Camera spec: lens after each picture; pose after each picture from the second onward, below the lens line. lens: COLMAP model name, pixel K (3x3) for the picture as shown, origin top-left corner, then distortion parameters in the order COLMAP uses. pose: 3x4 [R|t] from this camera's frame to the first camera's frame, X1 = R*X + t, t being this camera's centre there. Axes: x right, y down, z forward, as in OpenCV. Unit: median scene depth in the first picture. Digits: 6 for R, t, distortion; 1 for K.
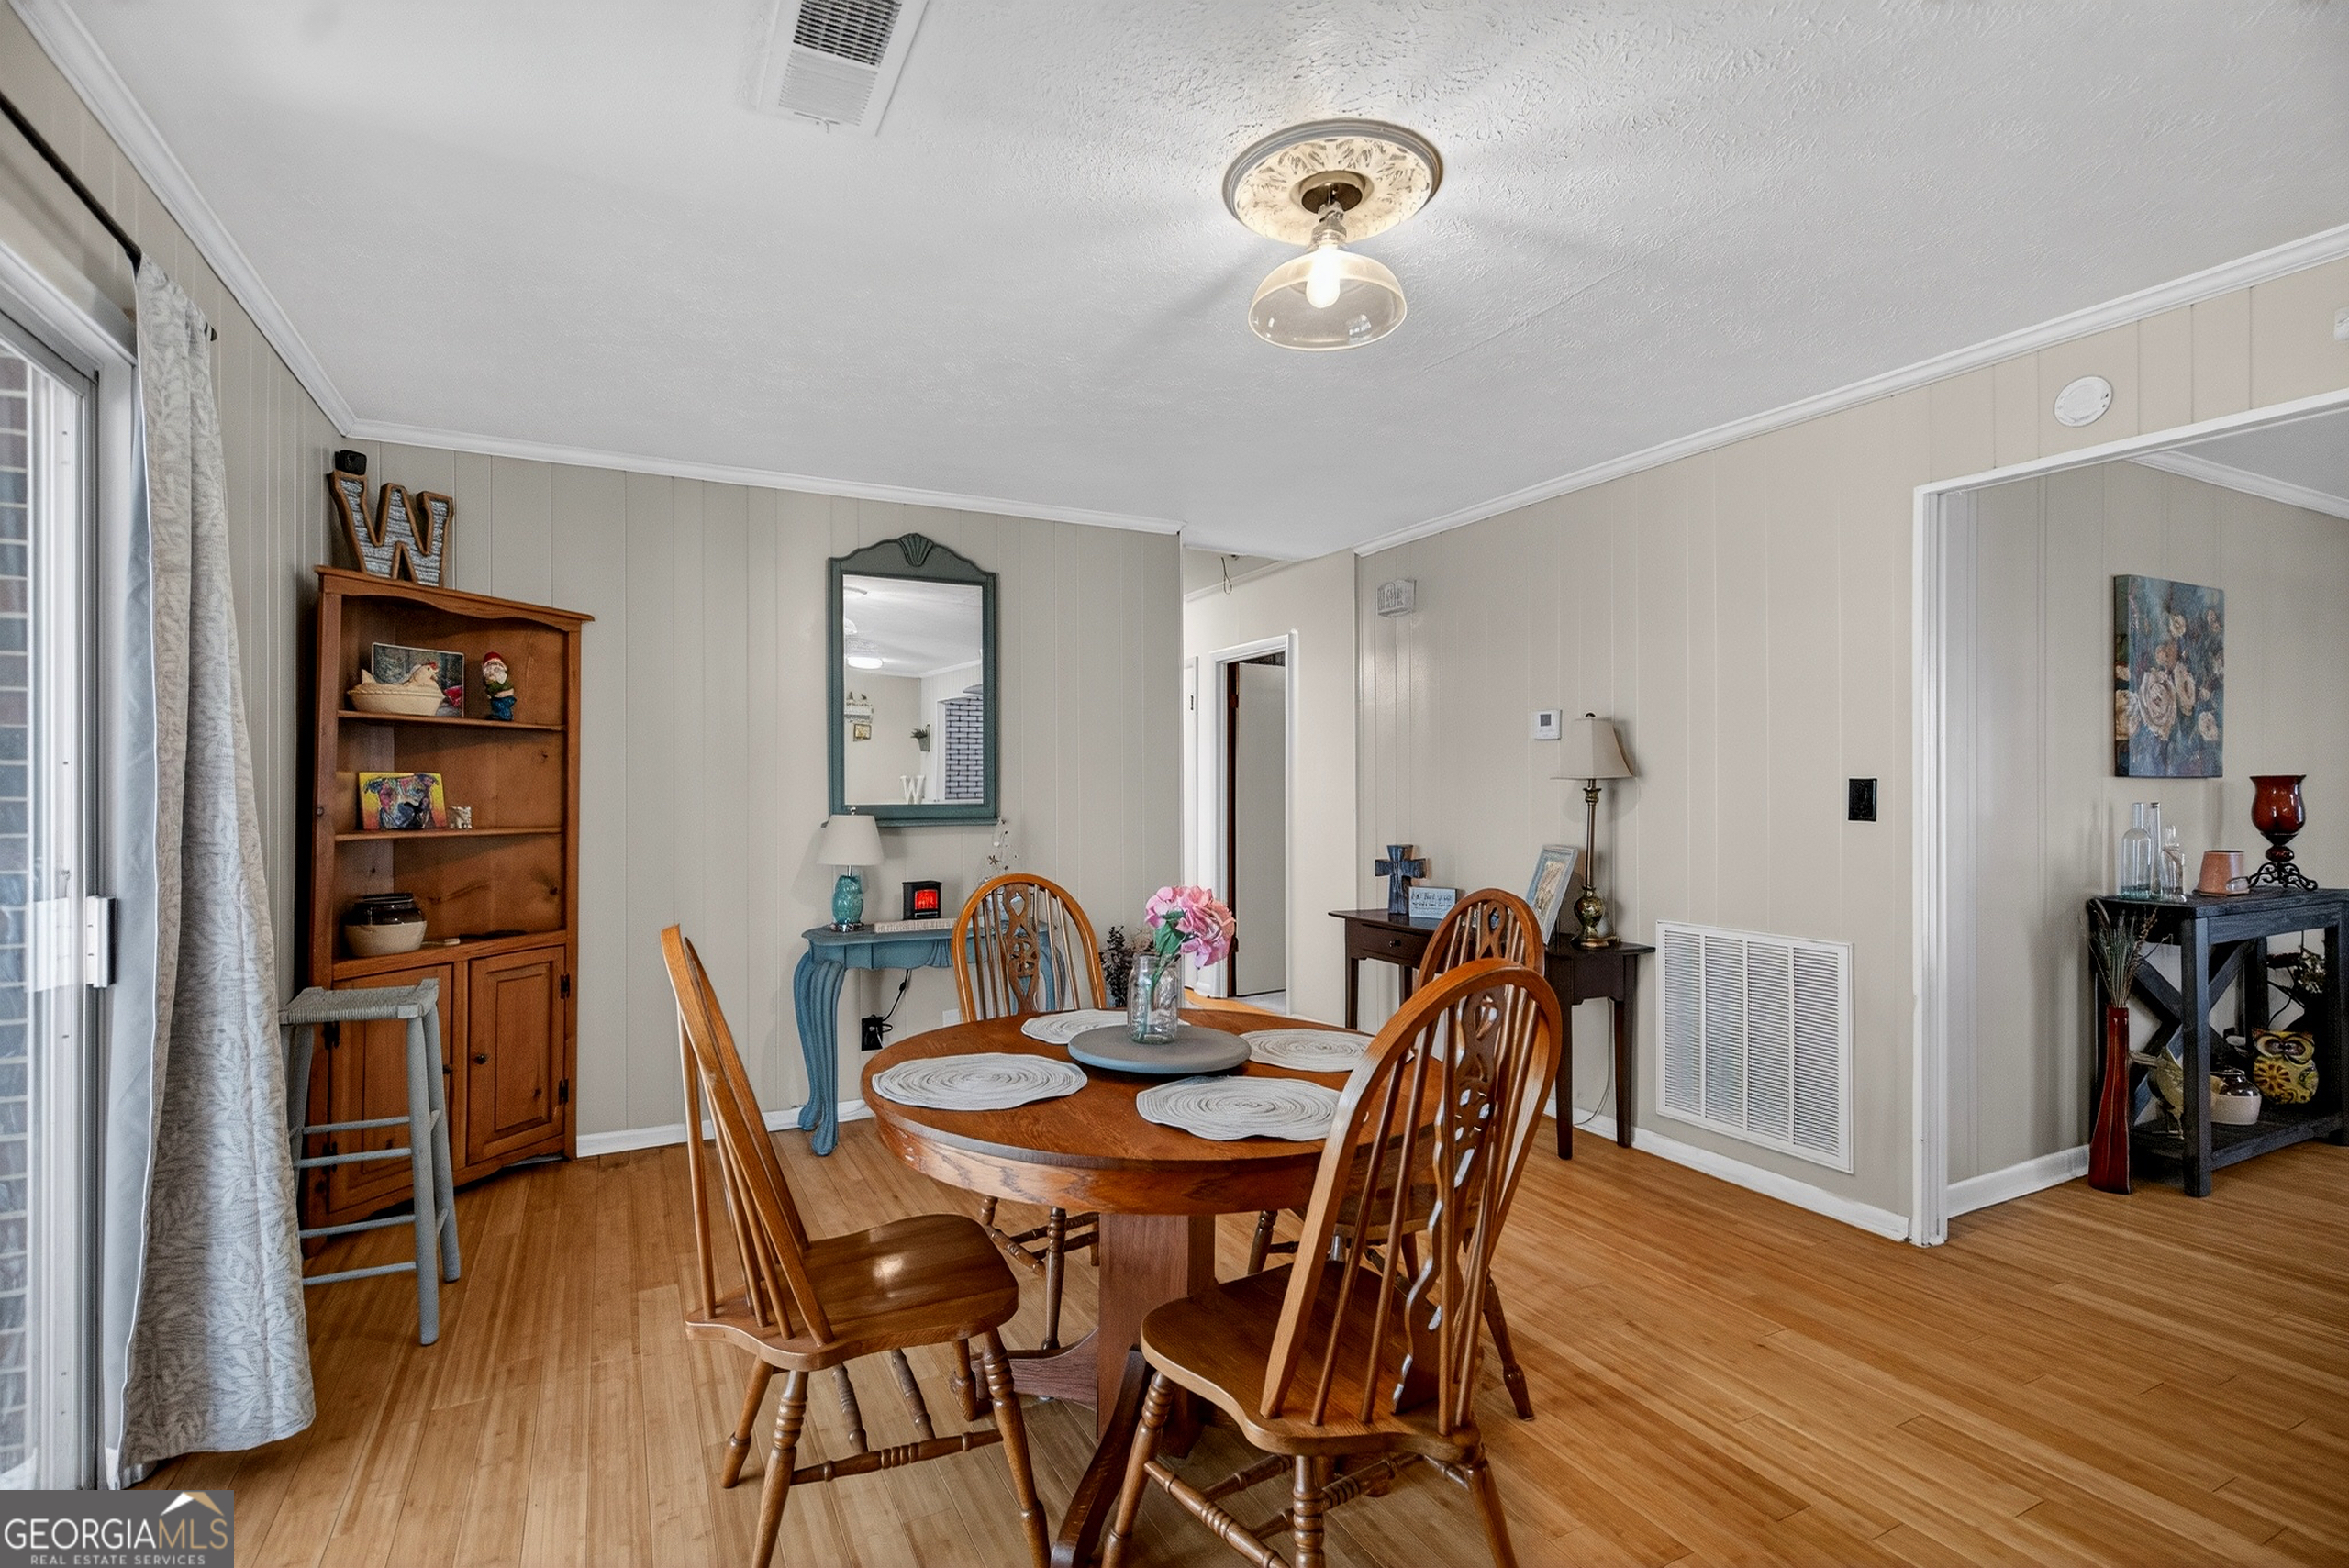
lens RADIAL K [[1096.7, 0, 1171.0], [0, 1096.7, 773.2], [0, 0, 1]] dist [0.001608, 0.000176]
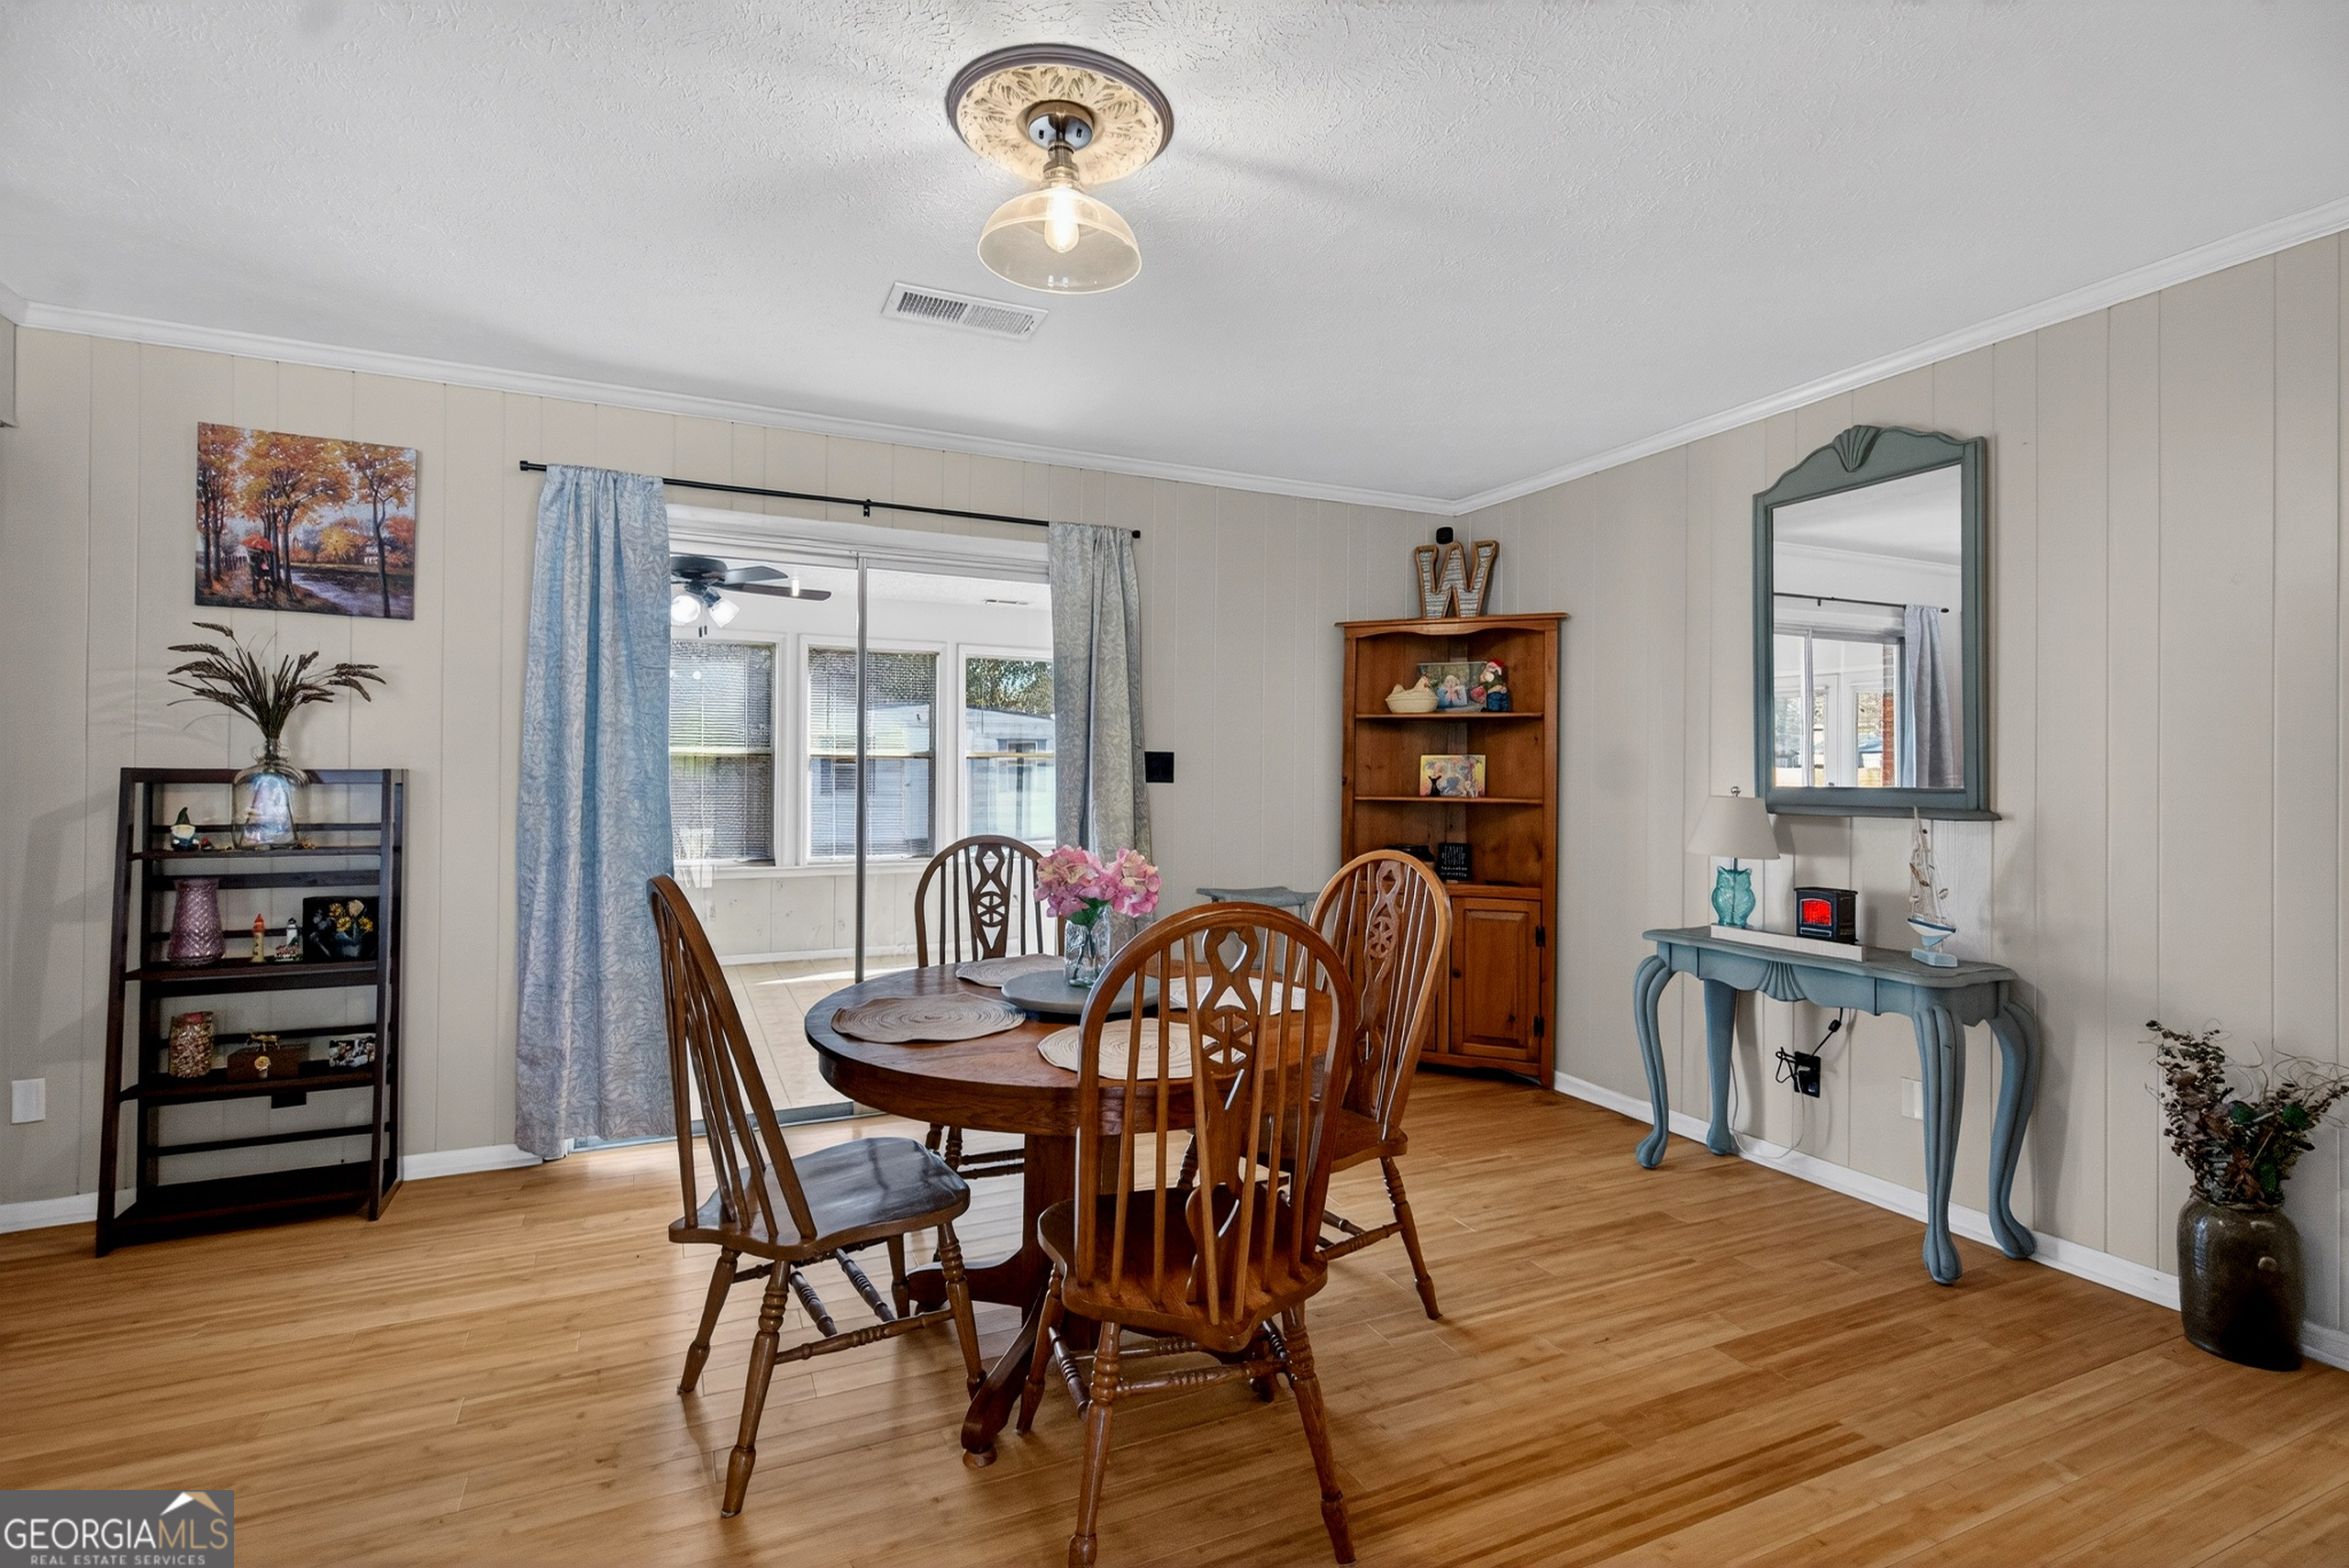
lens RADIAL K [[1096.7, 0, 1171.0], [0, 1096.7, 773.2], [0, 0, 1]] dist [0.001608, 0.000176]
pose [[-0.045541, -0.002547, -0.998959, 0.598060], [-0.001015, 0.999996, -0.002503, 0.023032], [0.998962, 0.000900, -0.045543, 0.630174]]
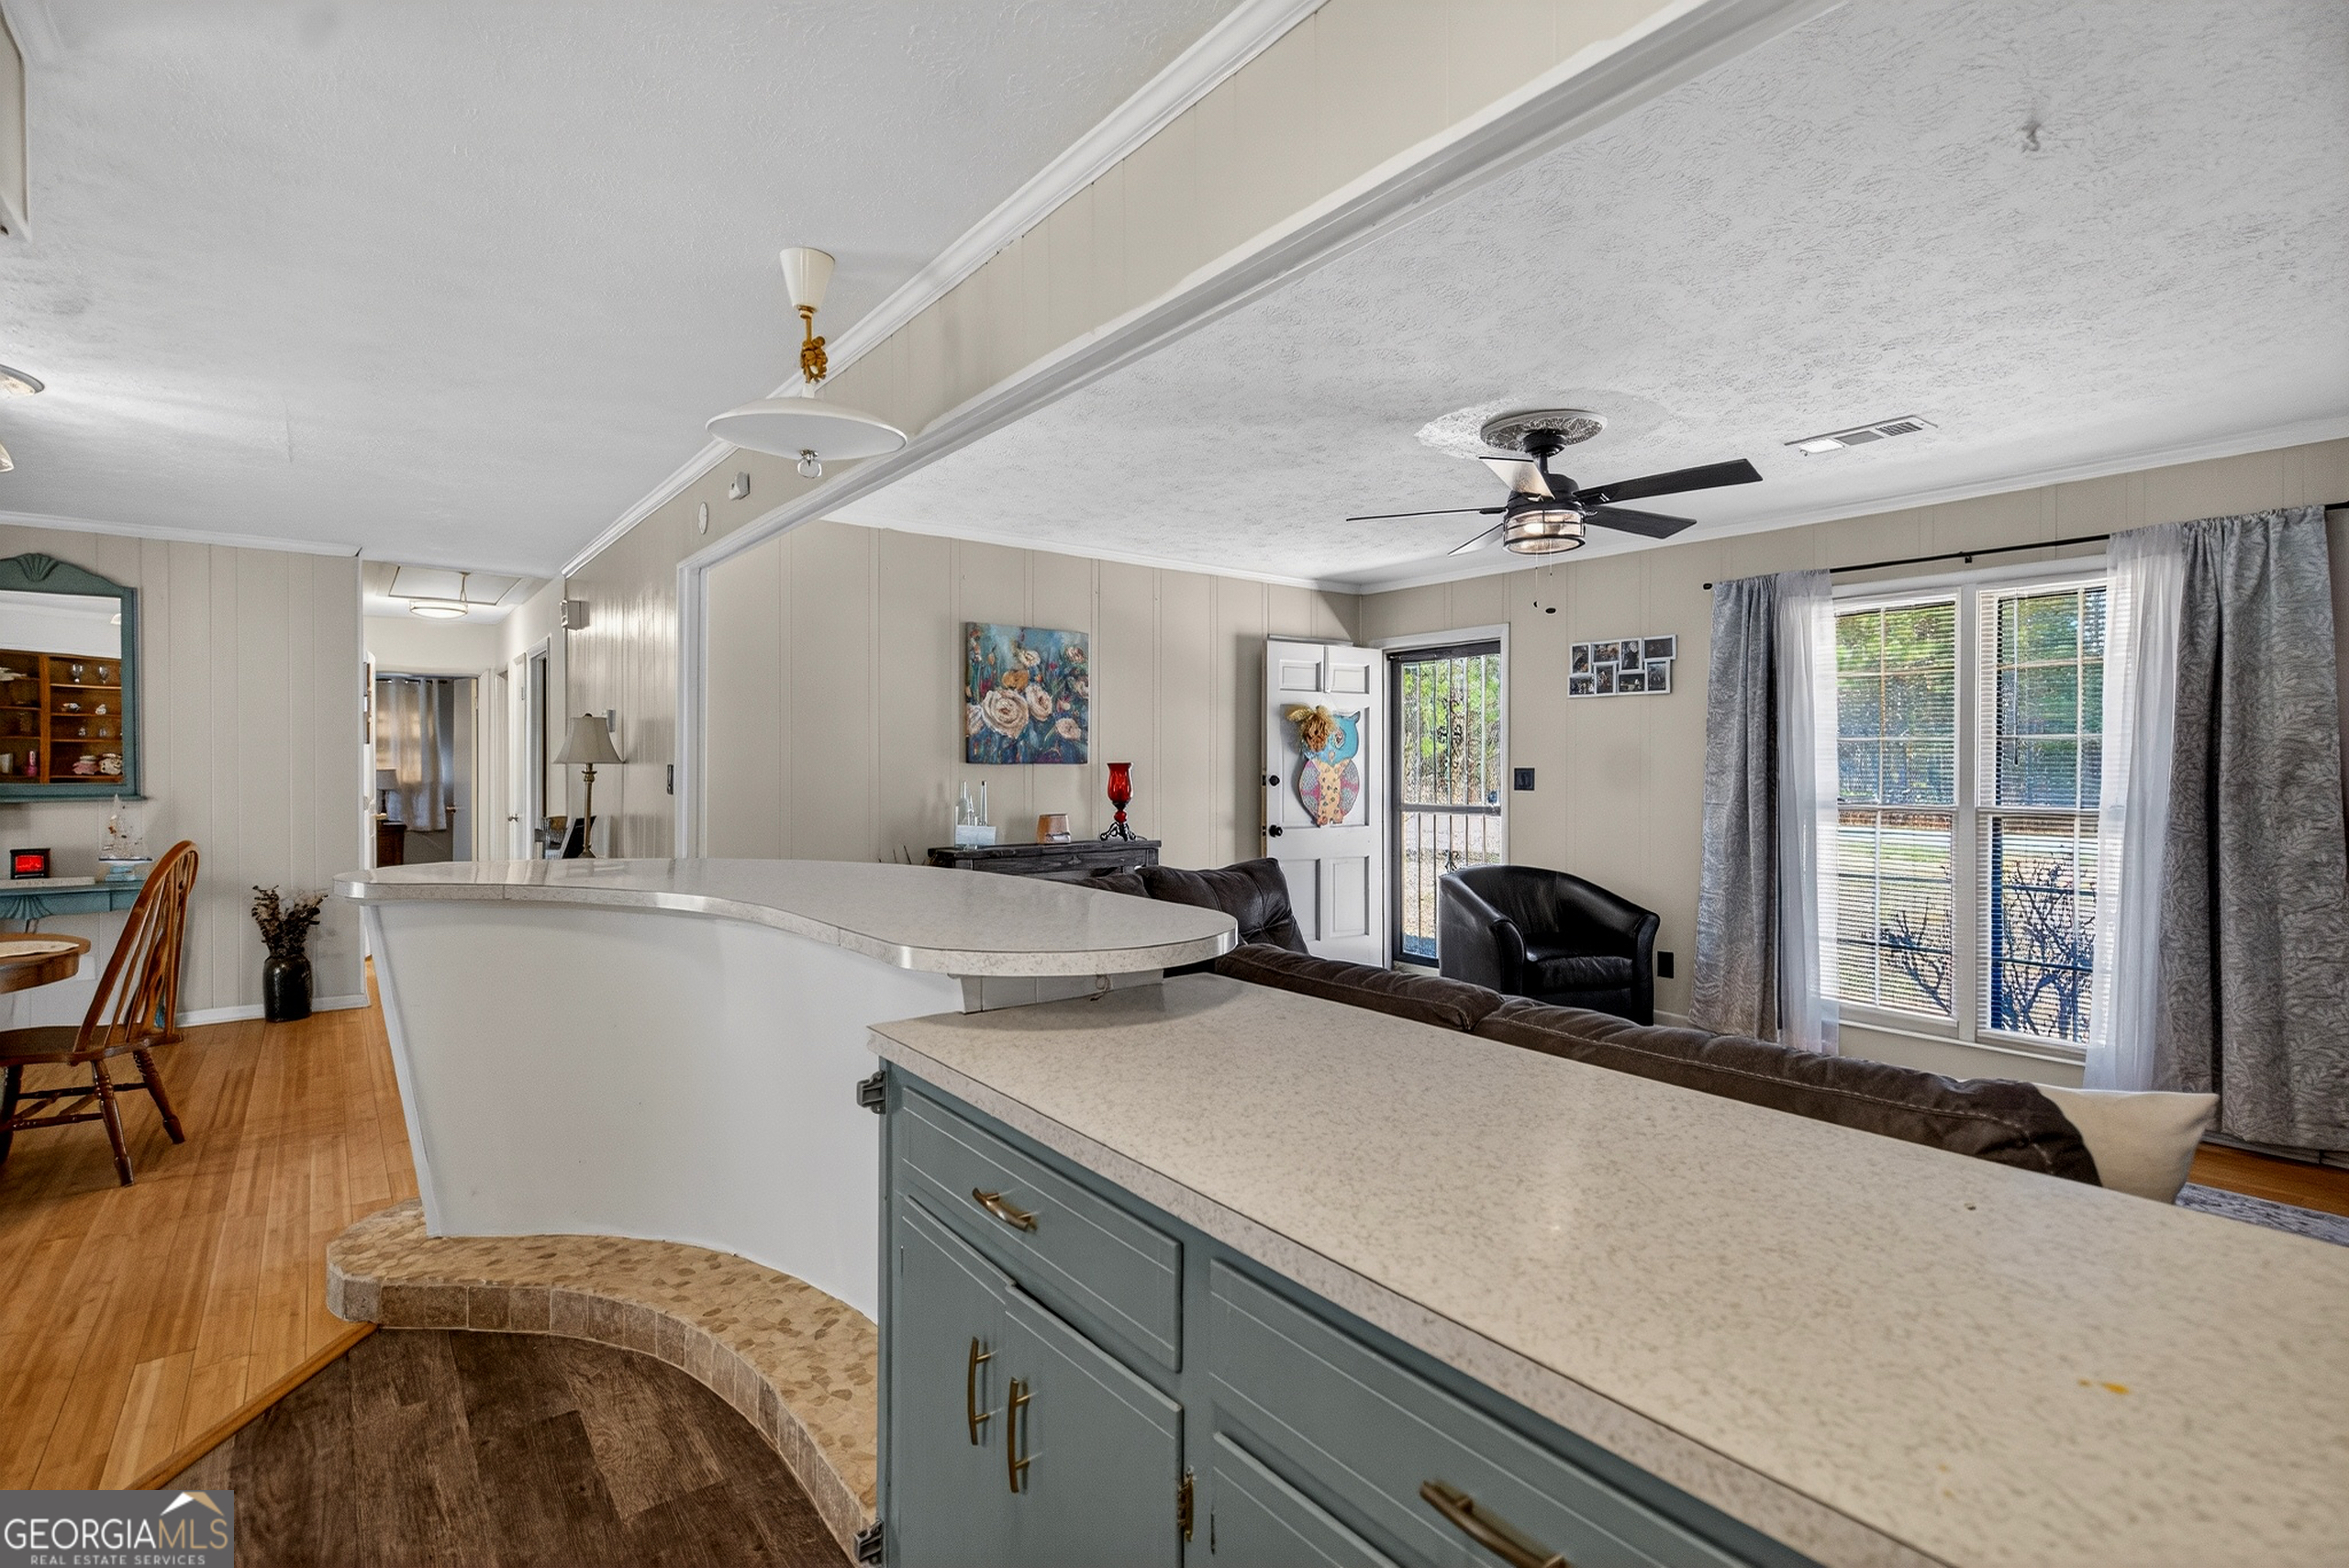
lens RADIAL K [[1081.2, 0, 1205.2], [0, 1081.2, 776.1], [0, 0, 1]] dist [-0.003301, -0.000807]
pose [[0.979210, 0.000215, 0.202847, 0.842872], [-0.004118, 0.999814, 0.018819, -0.007581], [-0.202806, -0.019263, 0.979029, -0.425546]]
